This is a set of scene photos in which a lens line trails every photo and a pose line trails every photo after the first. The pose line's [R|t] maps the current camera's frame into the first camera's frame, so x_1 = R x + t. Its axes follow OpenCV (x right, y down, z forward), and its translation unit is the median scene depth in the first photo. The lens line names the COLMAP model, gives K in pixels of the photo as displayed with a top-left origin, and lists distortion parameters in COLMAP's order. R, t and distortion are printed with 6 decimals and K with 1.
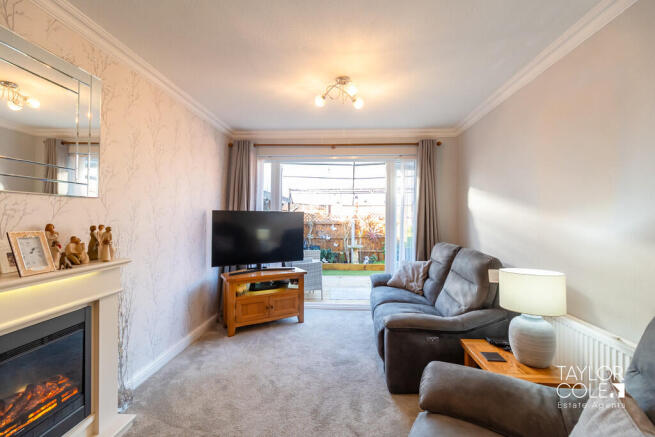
lens RADIAL K [[286.5, 0, 325.7], [0, 286.5, 215.2], [0, 0, 1]] dist [-0.000596, 0.000259]
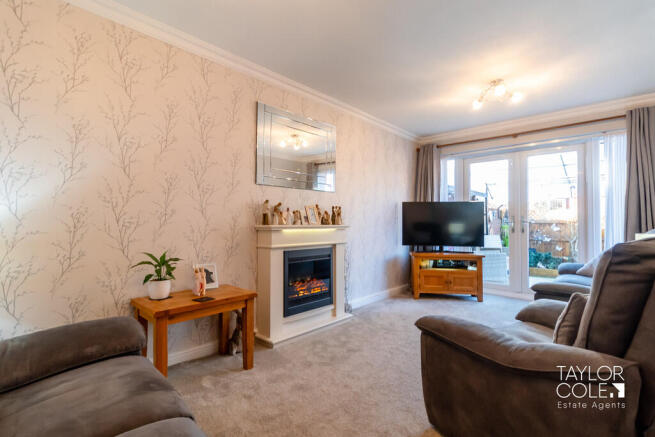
lens RADIAL K [[301.7, 0, 329.1], [0, 301.7, 221.2], [0, 0, 1]] dist [-0.001774, -0.000326]
pose [[0.777989, -0.004678, -0.628260, 0.215767], [0.004957, 0.999987, -0.001307, 0.073242], [0.628258, -0.002097, 0.778002, -0.293858]]
